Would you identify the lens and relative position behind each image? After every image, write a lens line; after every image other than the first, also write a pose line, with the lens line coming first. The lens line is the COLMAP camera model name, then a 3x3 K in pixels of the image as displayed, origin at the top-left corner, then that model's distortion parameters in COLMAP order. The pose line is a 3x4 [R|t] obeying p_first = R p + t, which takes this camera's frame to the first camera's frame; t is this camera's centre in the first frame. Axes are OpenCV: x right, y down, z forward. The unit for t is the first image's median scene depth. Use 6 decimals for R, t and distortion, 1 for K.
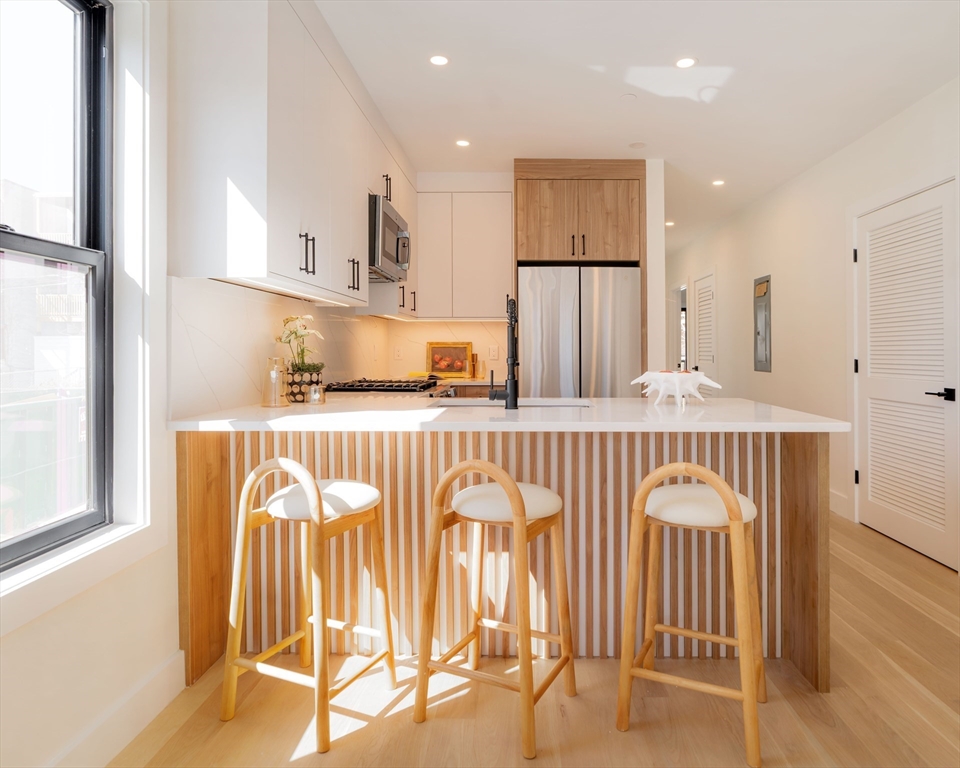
lens RADIAL K [[499.8, 0, 479.2], [0, 499.8, 340.4], [0, 0, 1]] dist [-0.013876, 0.000075]
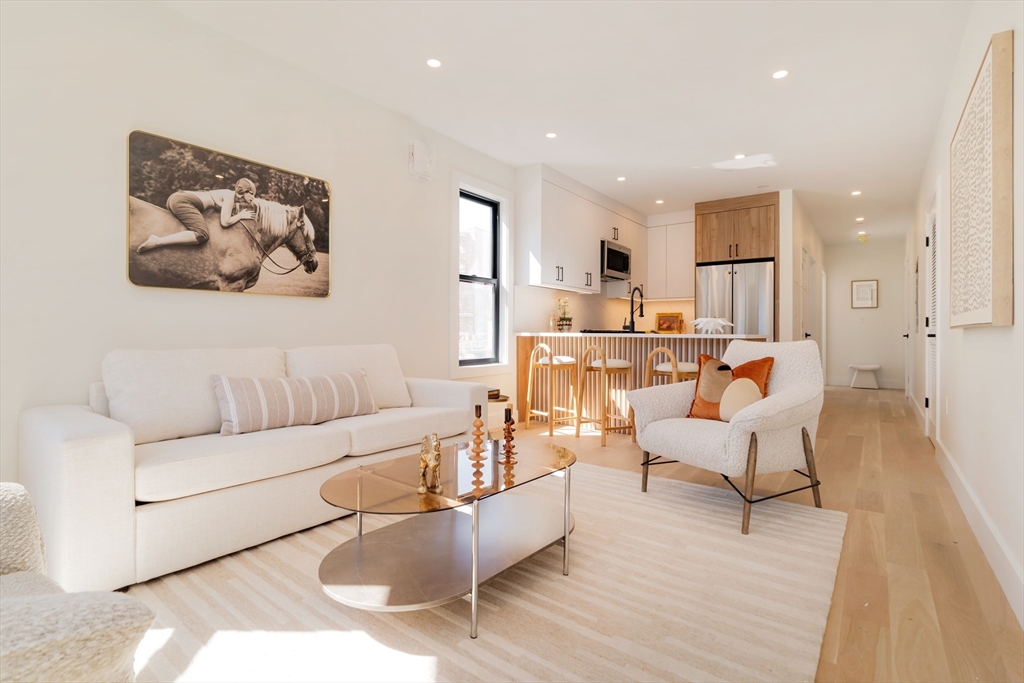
lens RADIAL K [[488.6, 0, 536.9], [0, 488.6, 331.4], [0, 0, 1]] dist [-0.002130, -0.000043]
pose [[0.807260, 0.005104, -0.590173, 0.784304], [-0.005135, 0.999985, 0.001624, 0.092087], [0.590173, 0.001719, 0.807275, -0.835419]]
